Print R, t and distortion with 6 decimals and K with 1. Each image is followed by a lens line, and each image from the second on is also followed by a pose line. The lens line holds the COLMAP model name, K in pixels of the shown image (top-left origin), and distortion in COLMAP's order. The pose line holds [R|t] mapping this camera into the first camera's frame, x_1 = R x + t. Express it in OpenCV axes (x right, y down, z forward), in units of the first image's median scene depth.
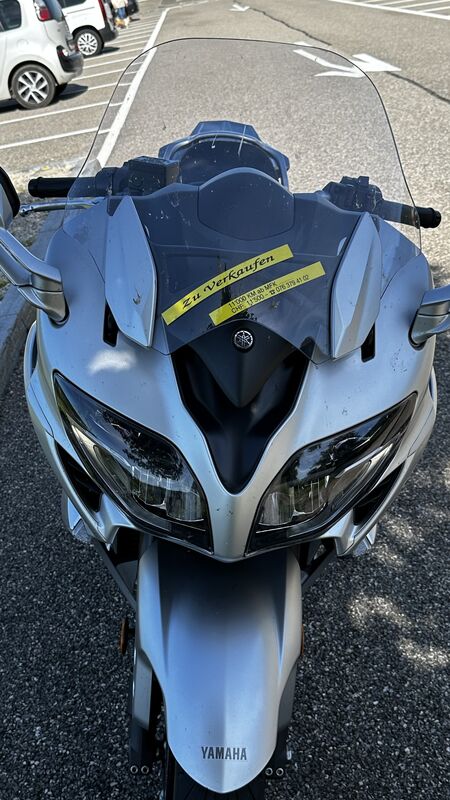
lens RADIAL K [[922.4, 0, 225.5], [0, 922.4, 399.7], [0, 0, 1]] dist [0.047989, 0.000000]
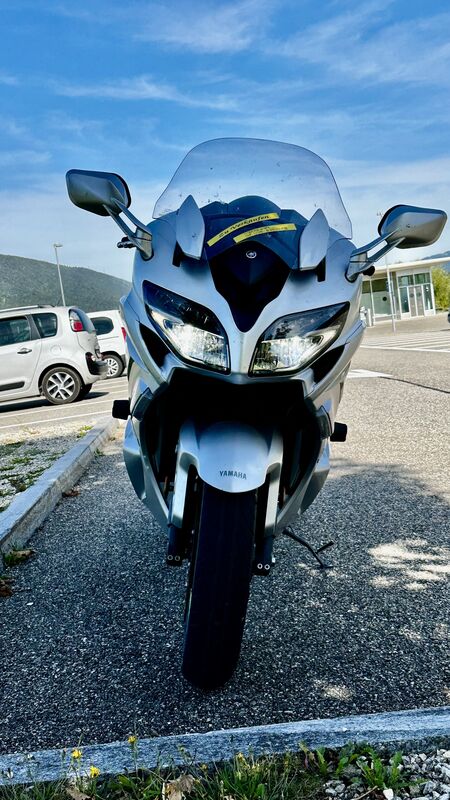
lens RADIAL K [[958.5, 0, 223.4], [0, 958.5, 400.4], [0, 0, 1]] dist [0.212189, 0.000000]
pose [[0.999334, 0.034563, -0.011687, -0.000340], [-0.036455, 0.932818, -0.358500, 0.084195], [-0.001489, 0.358687, 0.933457, -0.064369]]
